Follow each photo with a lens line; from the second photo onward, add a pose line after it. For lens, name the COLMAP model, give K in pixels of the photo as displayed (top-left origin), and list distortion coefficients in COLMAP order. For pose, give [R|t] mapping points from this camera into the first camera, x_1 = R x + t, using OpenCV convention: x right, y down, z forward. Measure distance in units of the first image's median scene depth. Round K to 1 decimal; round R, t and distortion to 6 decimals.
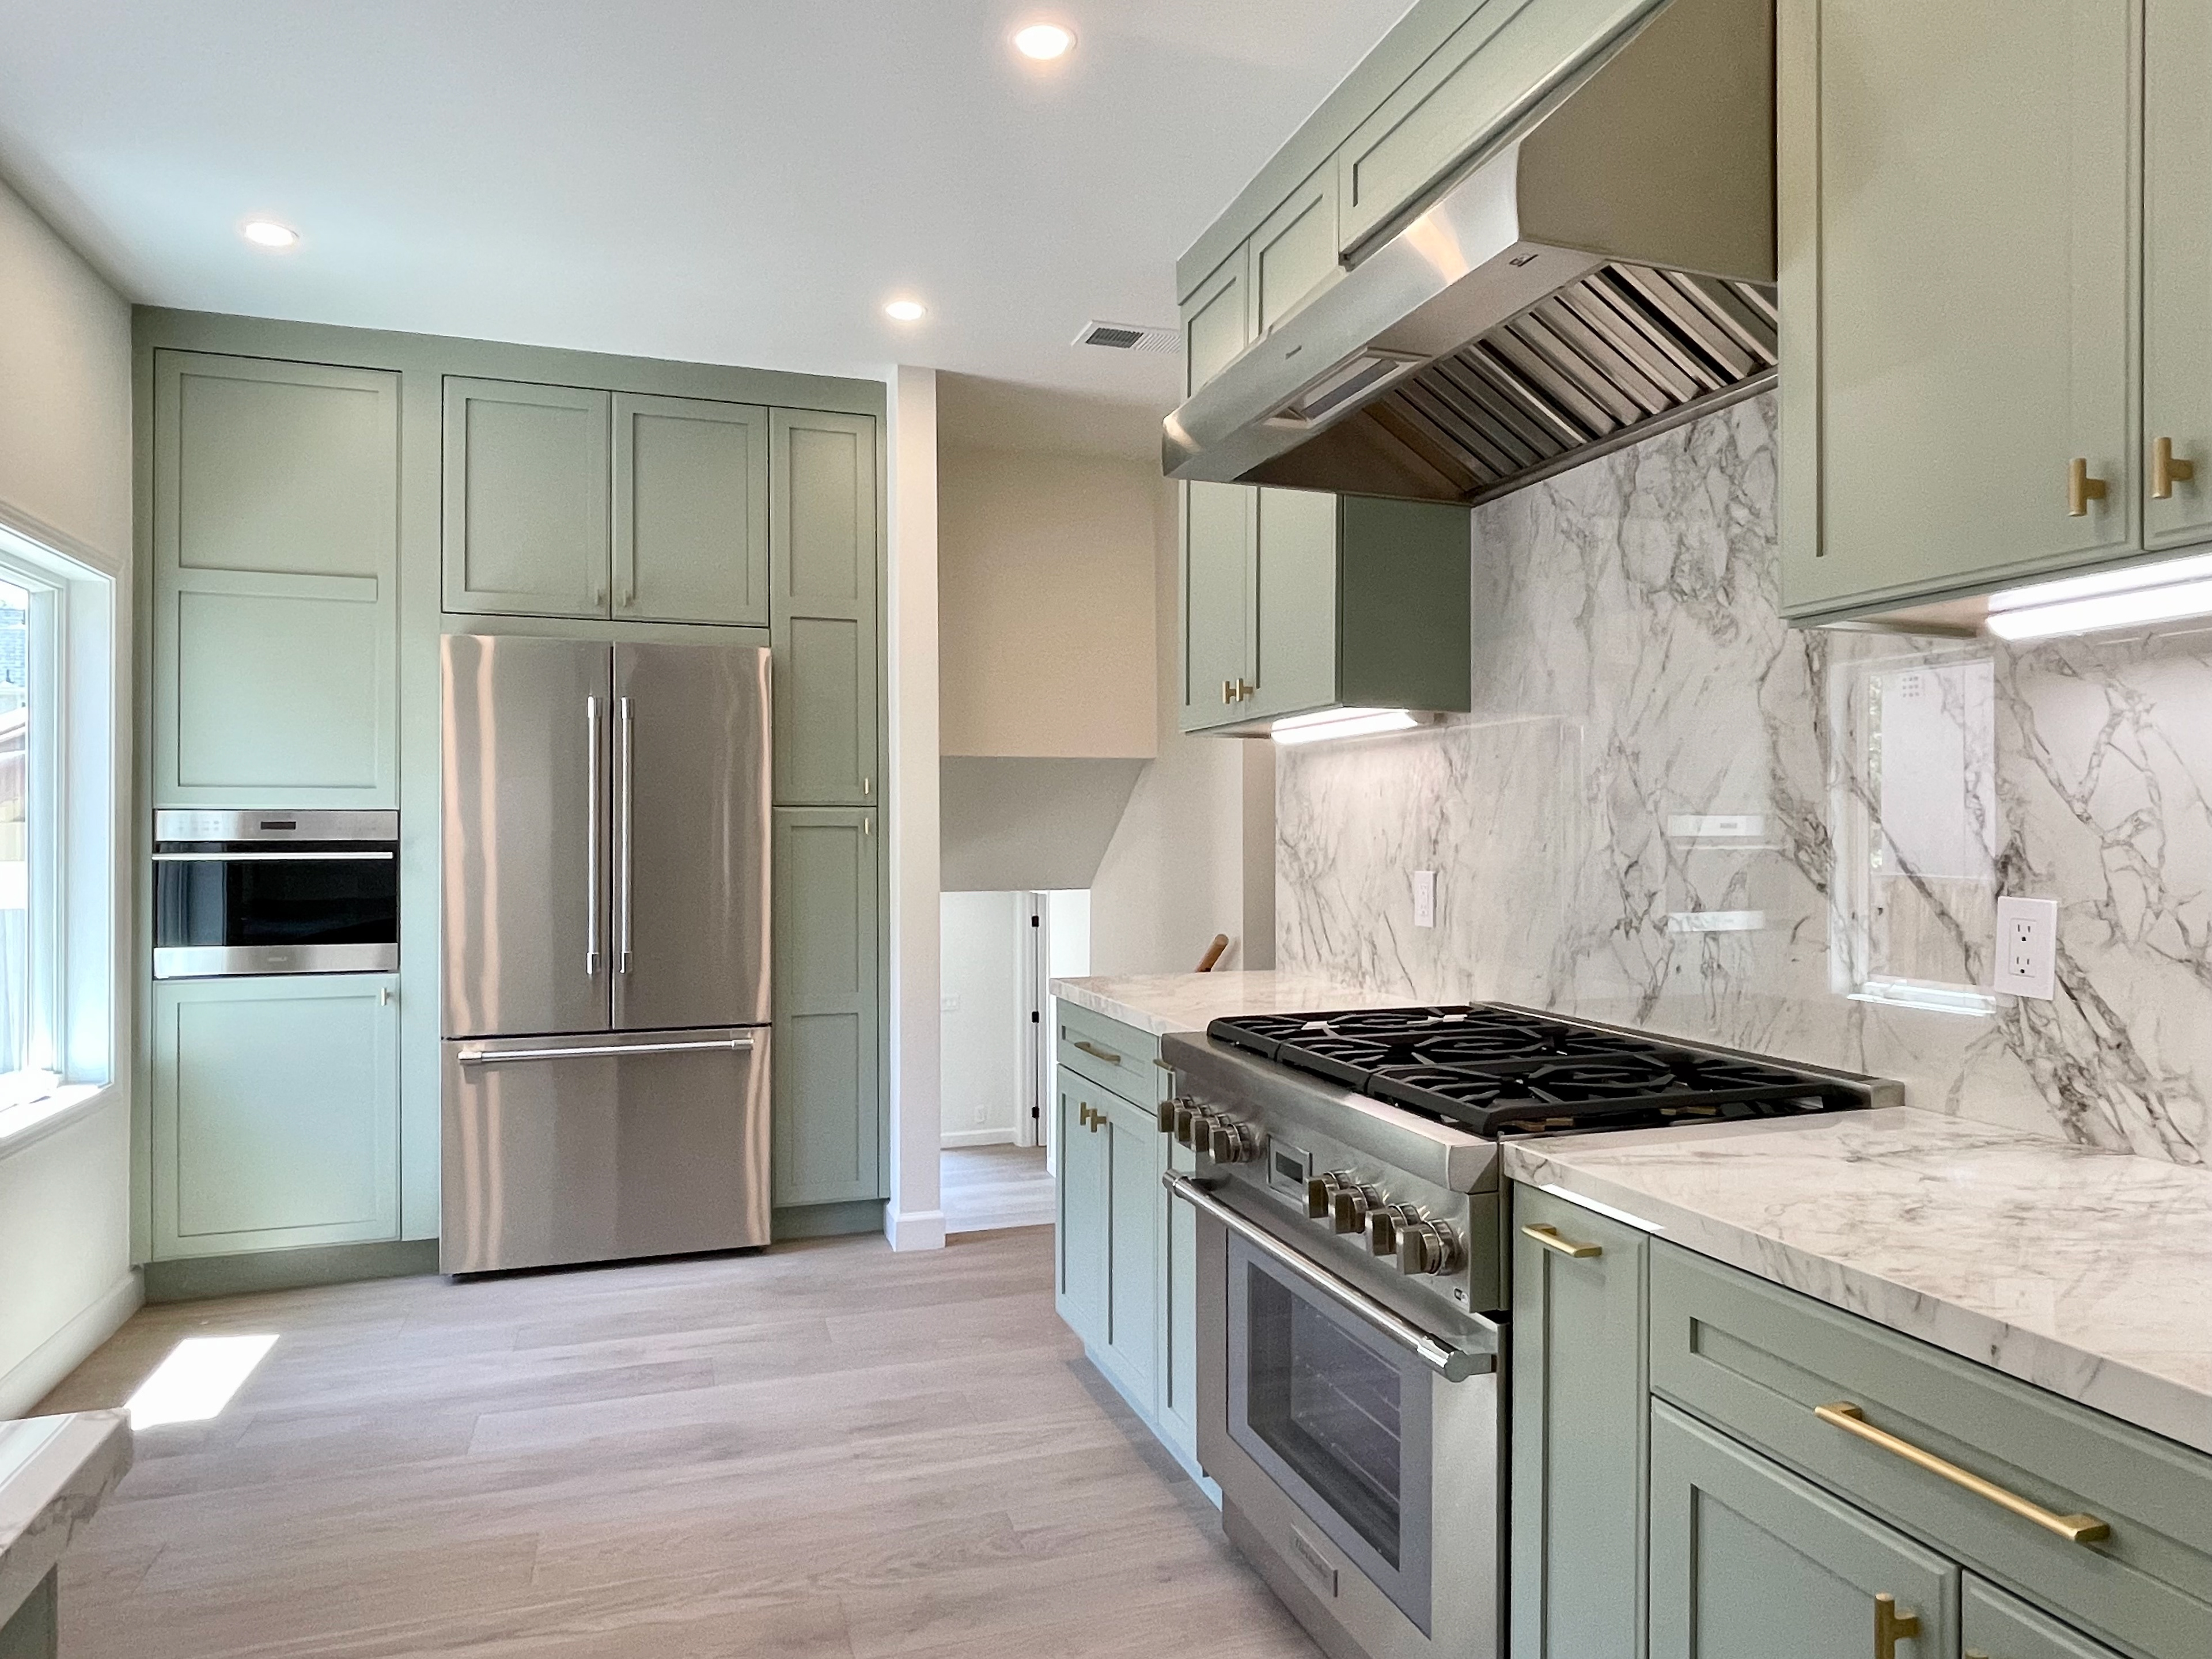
lens RADIAL K [[1393.4, 0, 1113.9], [0, 1393.4, 835.1], [0, 0, 1]] dist [0.007025, -0.012574]
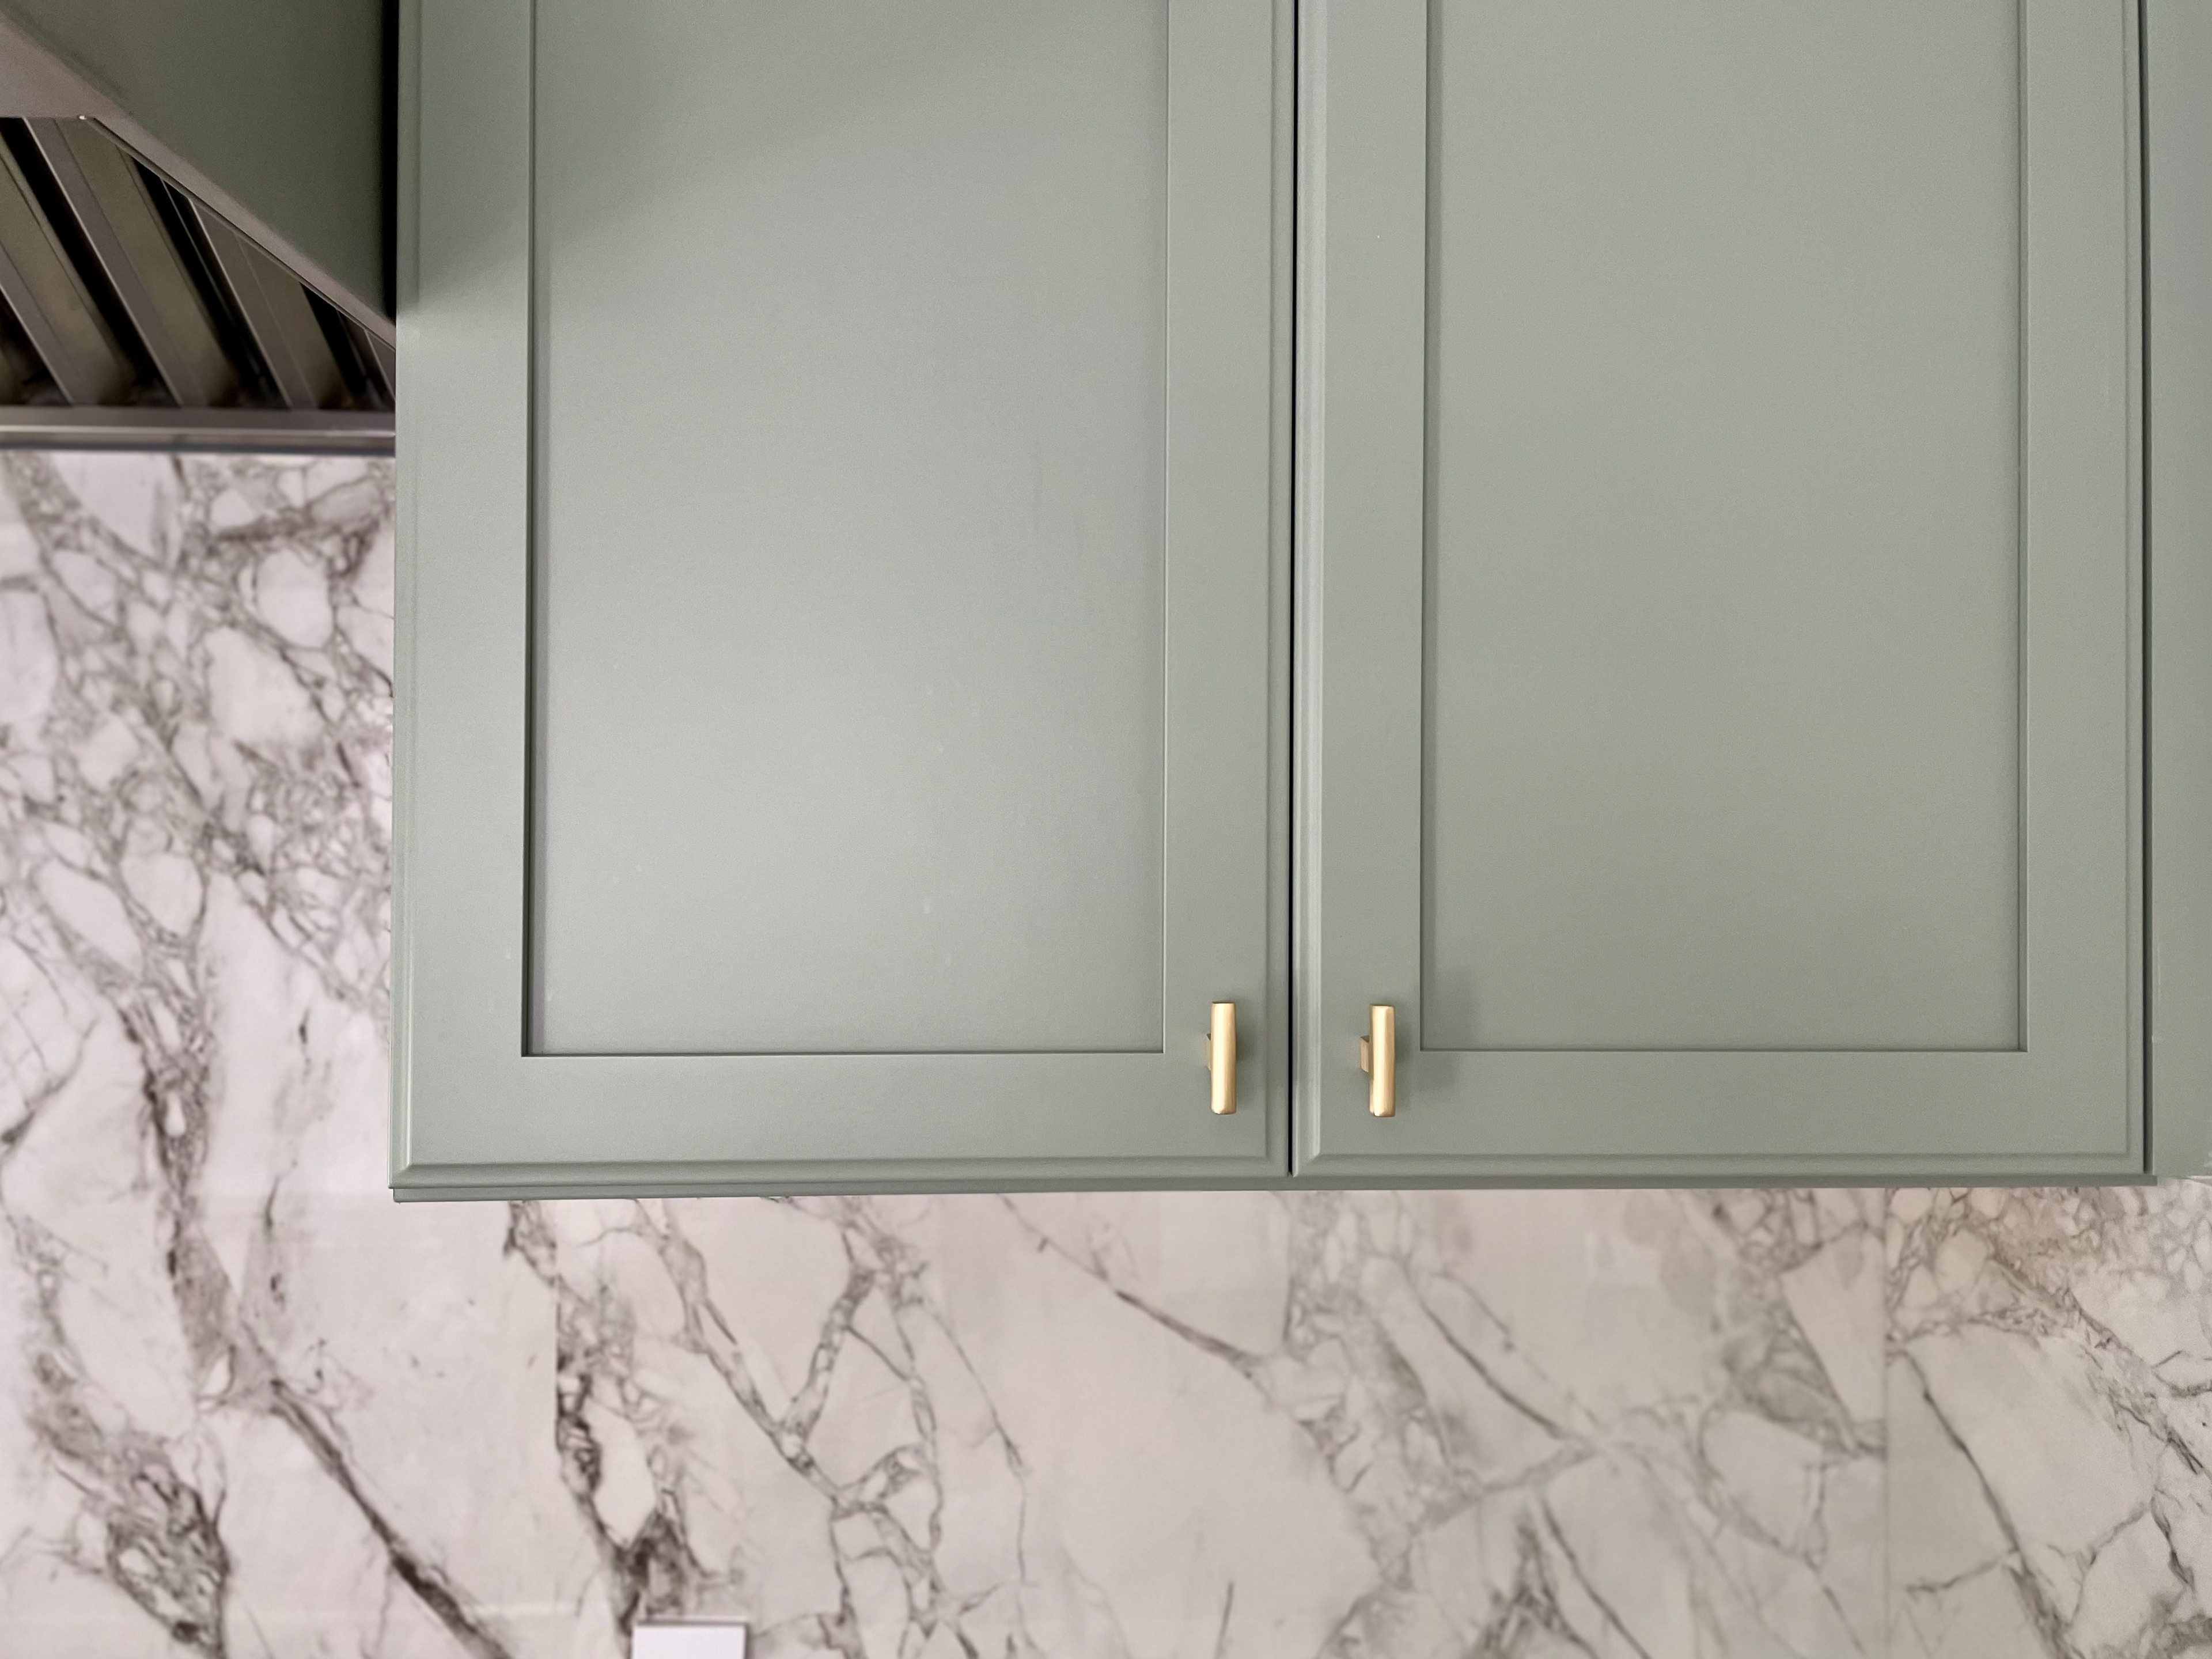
lens RADIAL K [[1738.6, 0, 1114.2], [0, 1738.6, 821.4], [0, 0, 1]] dist [0.054553, -0.064087]
pose [[0.277733, 0.005215, 0.960644, 0.047312], [-0.001596, 0.999986, -0.004968, -0.177749], [-0.960657, -0.000153, 0.277737, 0.471103]]
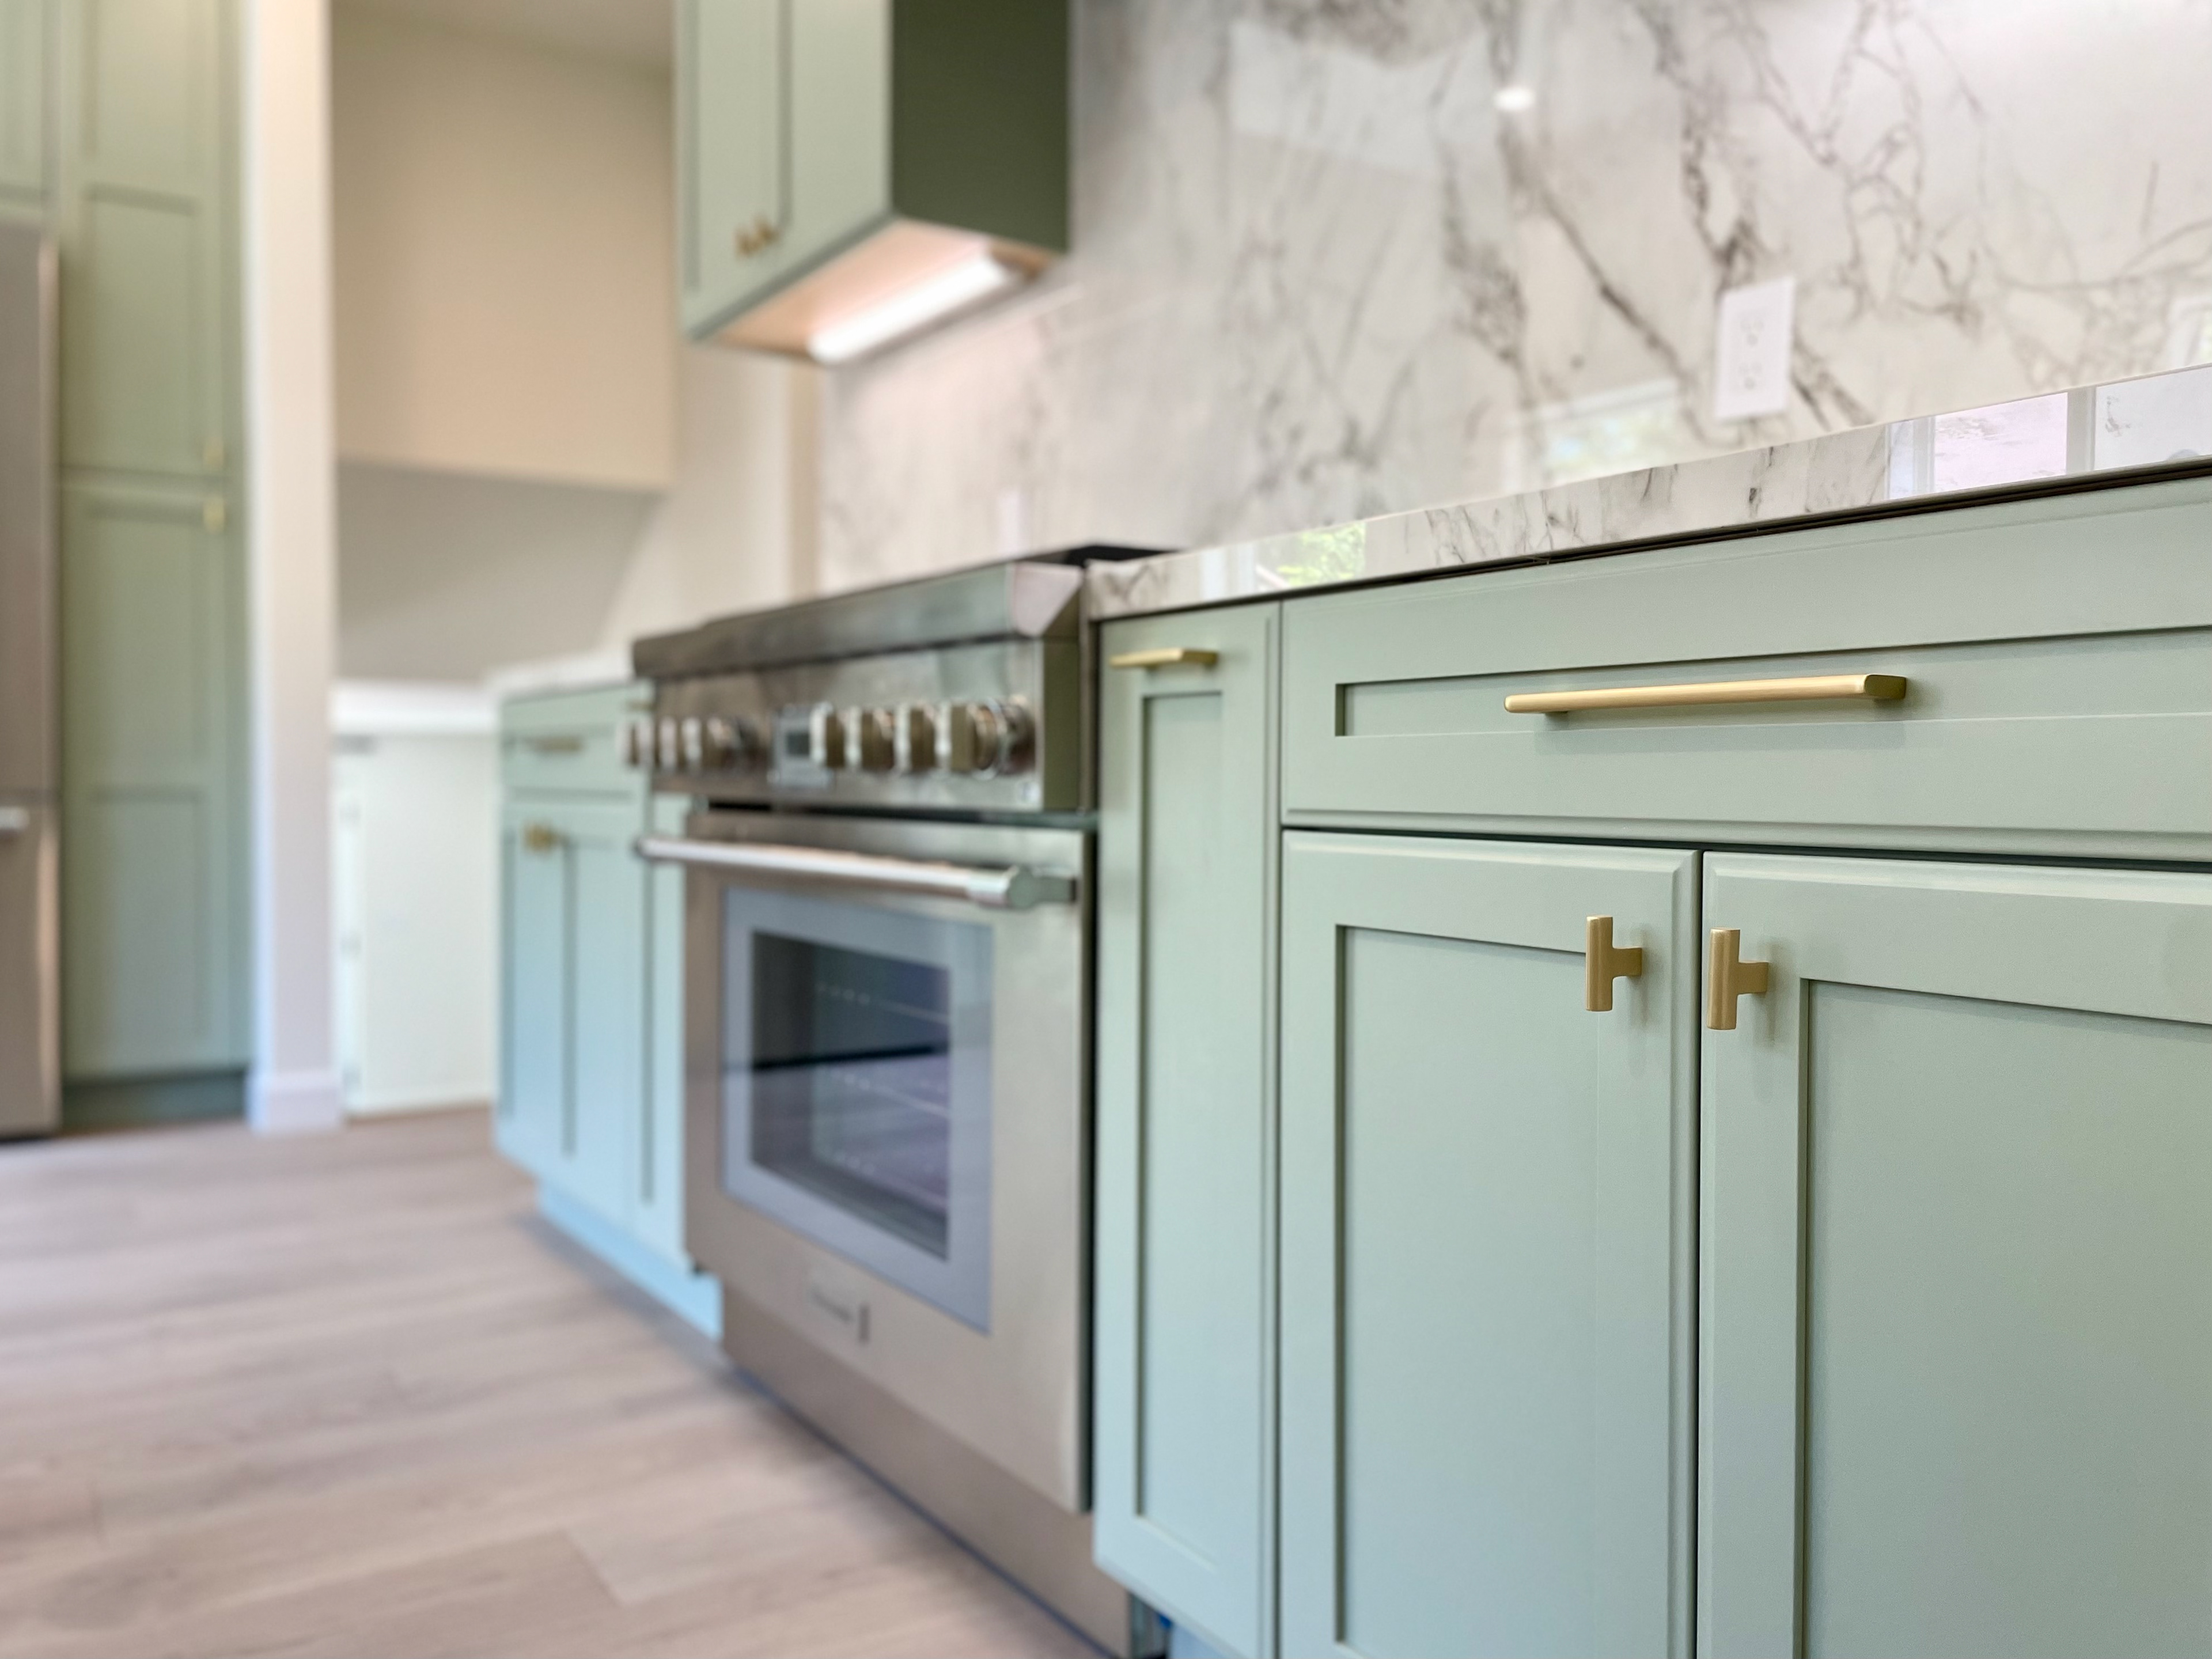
lens RADIAL K [[1738.6, 0, 1103.9], [0, 1738.6, 823.3], [0, 0, 1]] dist [0.054553, -0.064087]
pose [[0.968298, 0.001144, 0.249797, 0.048848], [-0.005131, 0.999870, 0.015310, 0.231058], [-0.249746, -0.016106, 0.968177, 0.109116]]
